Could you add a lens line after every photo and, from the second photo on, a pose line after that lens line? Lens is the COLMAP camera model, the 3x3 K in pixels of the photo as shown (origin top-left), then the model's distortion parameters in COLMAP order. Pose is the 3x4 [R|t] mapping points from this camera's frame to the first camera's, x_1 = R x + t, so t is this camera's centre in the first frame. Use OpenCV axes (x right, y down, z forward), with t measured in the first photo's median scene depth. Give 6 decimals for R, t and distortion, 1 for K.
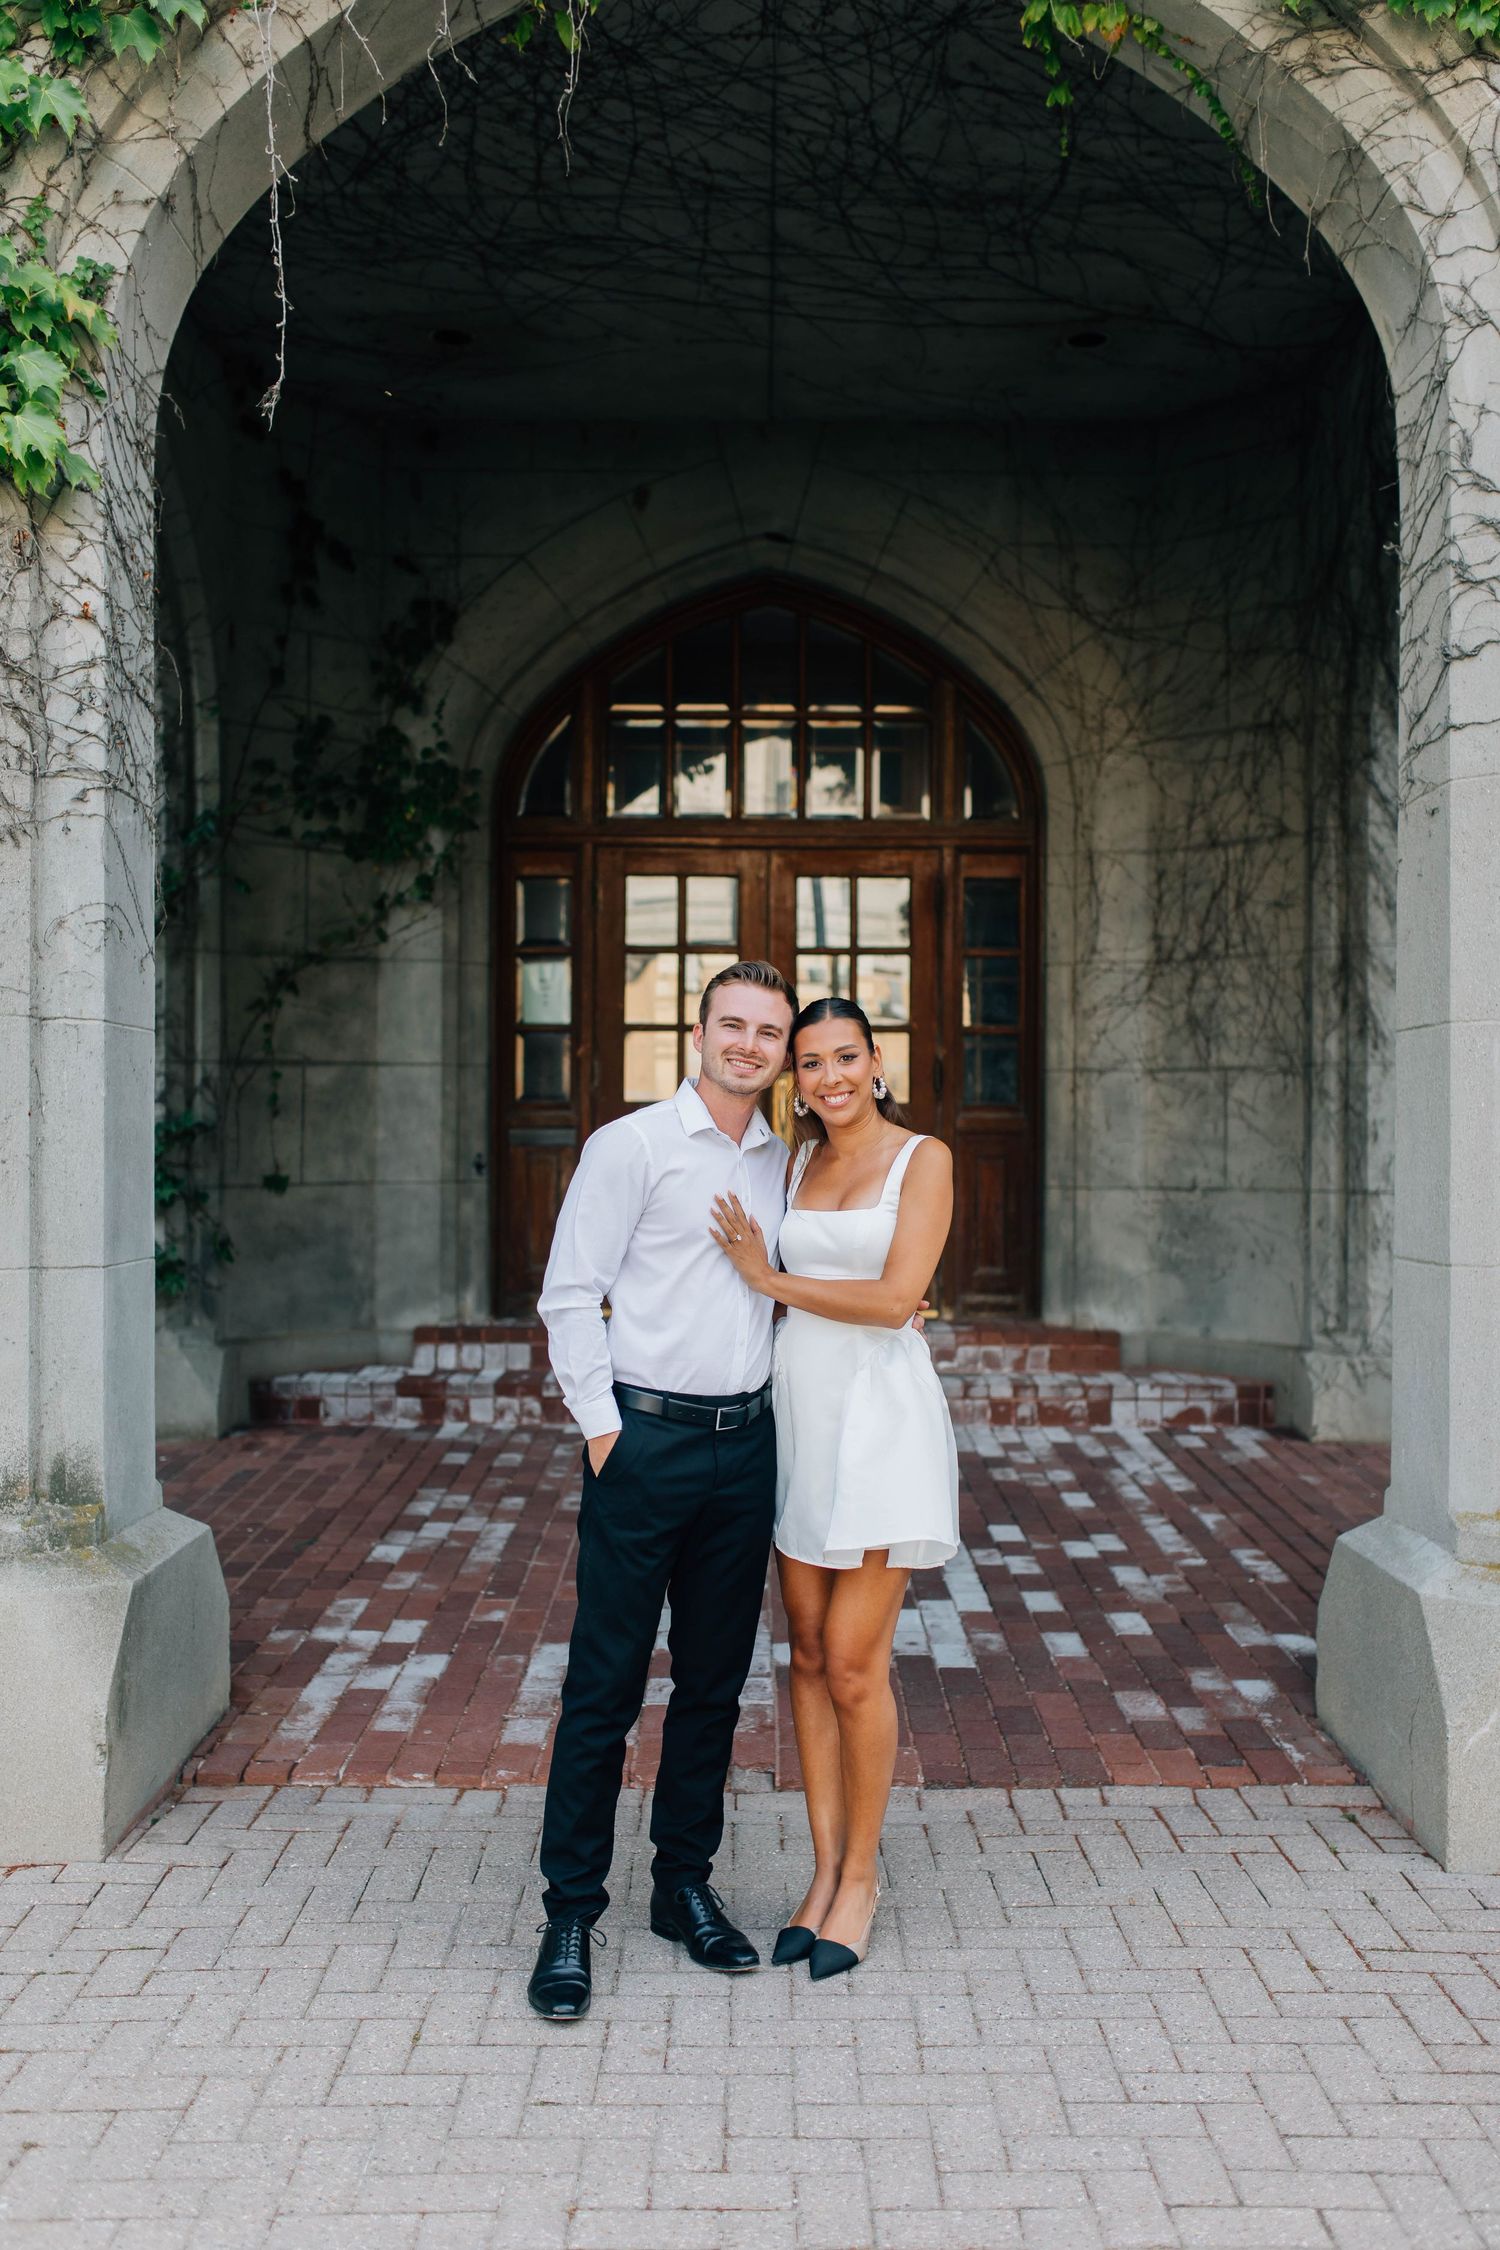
lens RADIAL K [[2099.8, 0, 756.0], [0, 2099.8, 1136.1], [0, 0, 1]] dist [-0.002866, 0.000000]
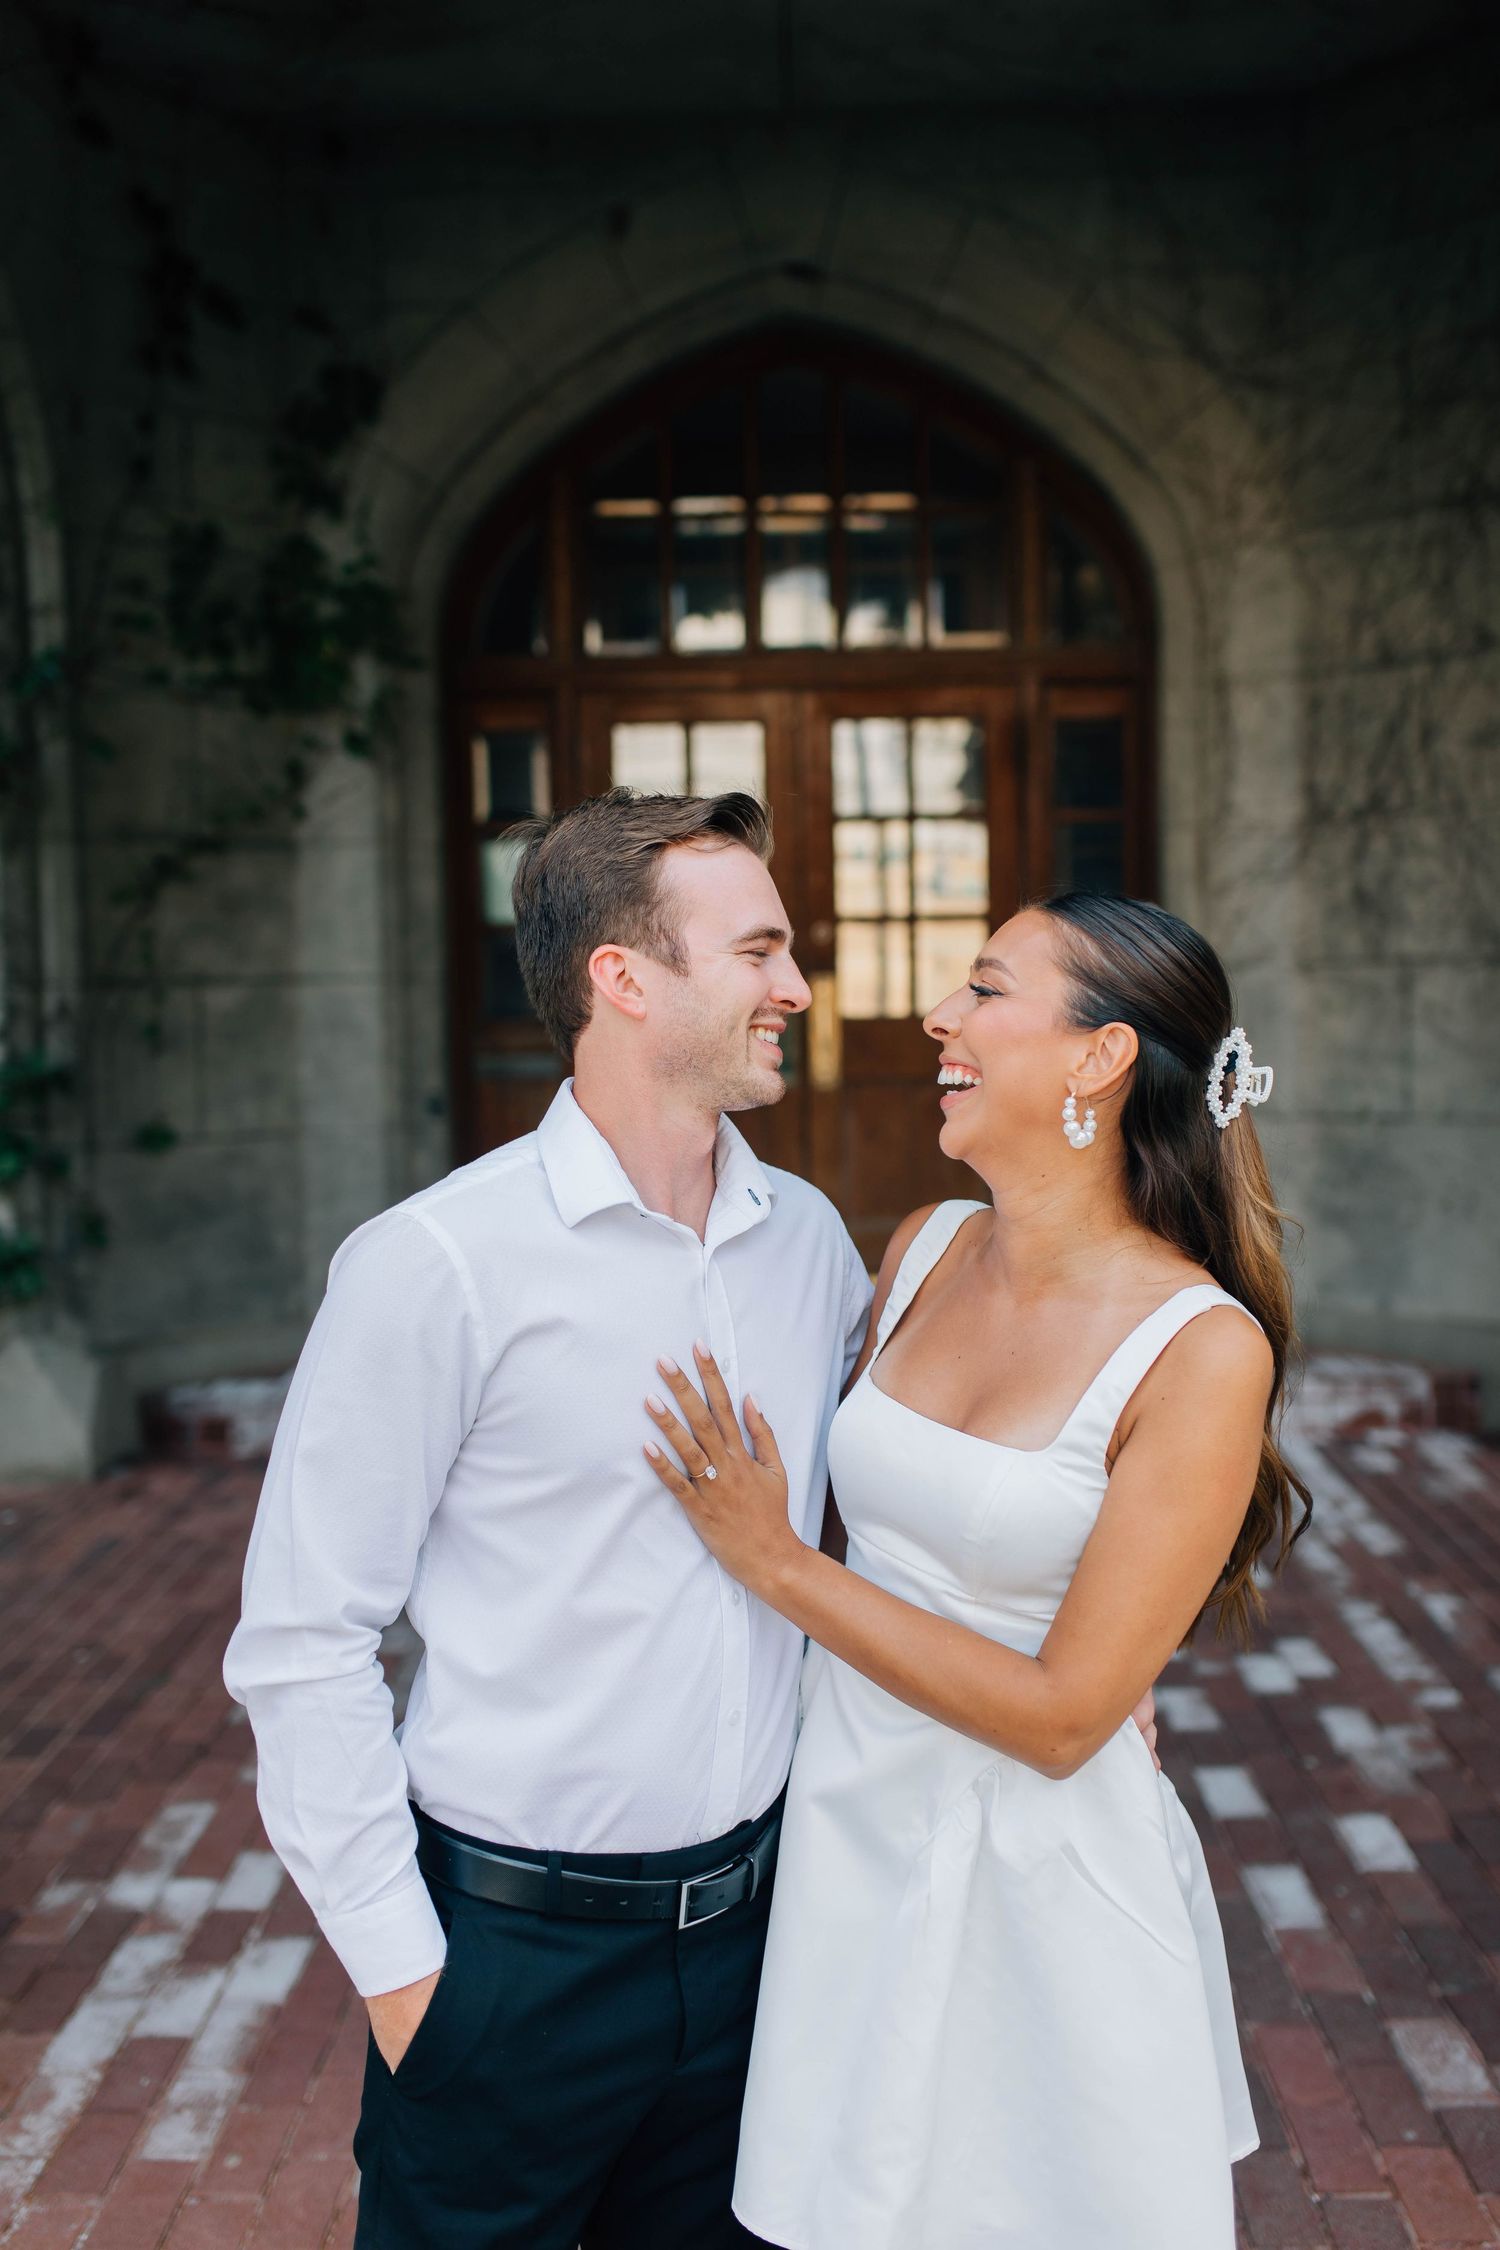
lens RADIAL K [[2099.8, 0, 740.4], [0, 2099.8, 1122.8], [0, 0, 1]] dist [-0.002866, 0.000000]
pose [[0.999327, -0.021649, -0.029602, 0.004349], [0.023092, 0.998517, 0.049302, -0.016326], [0.028490, -0.049952, 0.998345, 0.235206]]
